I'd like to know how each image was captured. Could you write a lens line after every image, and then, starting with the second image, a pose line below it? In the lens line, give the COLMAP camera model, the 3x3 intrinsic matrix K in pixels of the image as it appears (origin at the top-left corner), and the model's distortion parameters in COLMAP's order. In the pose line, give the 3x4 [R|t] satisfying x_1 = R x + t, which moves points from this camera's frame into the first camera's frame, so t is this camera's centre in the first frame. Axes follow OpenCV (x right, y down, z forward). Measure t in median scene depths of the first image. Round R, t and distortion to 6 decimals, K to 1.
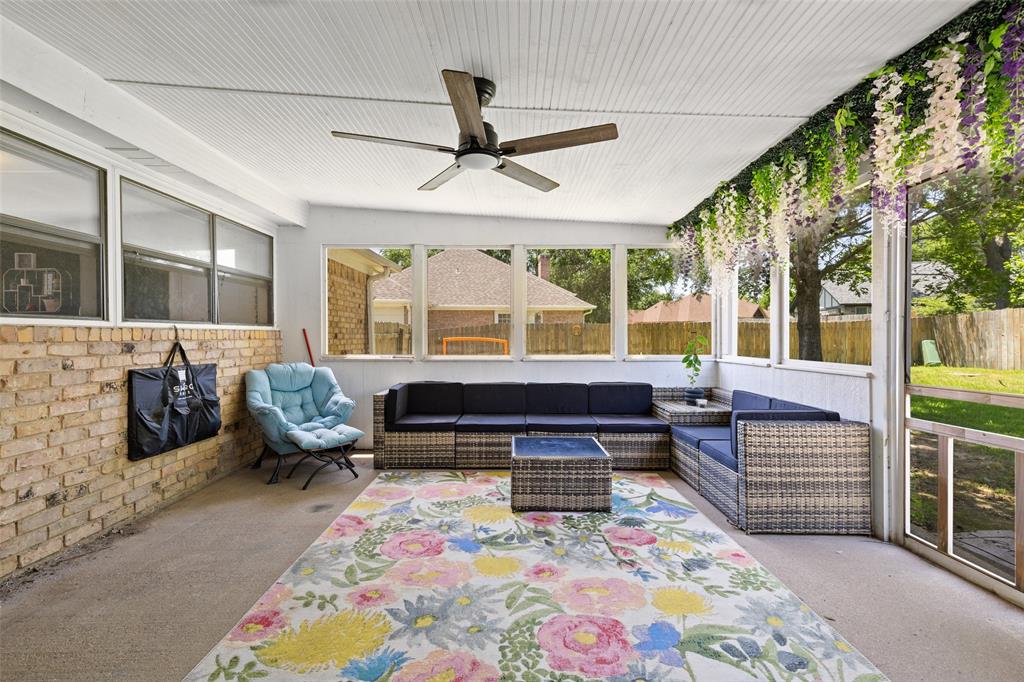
lens RADIAL K [[462.6, 0, 513.3], [0, 462.6, 340.8], [0, 0, 1]] dist [0.008099, -0.001815]
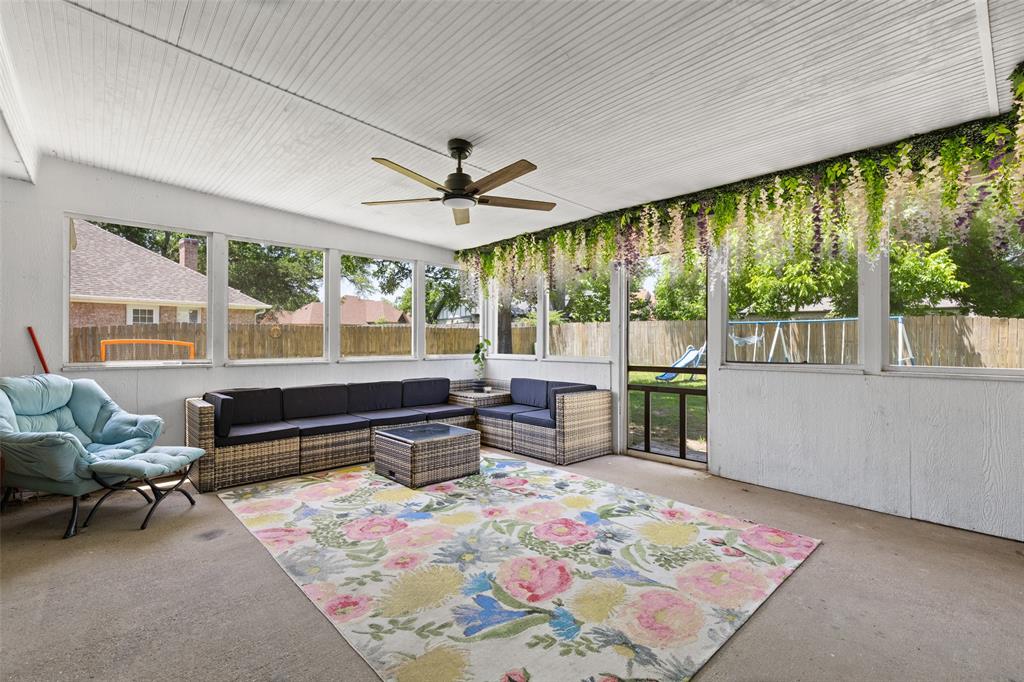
lens RADIAL K [[462.6, 0, 516.1], [0, 462.6, 340.9], [0, 0, 1]] dist [0.008099, -0.001815]
pose [[0.733472, 0.001409, 0.679718, -0.611059], [0.002466, 0.999986, -0.004735, 0.001645], [-0.679715, 0.005149, 0.733458, -0.033552]]
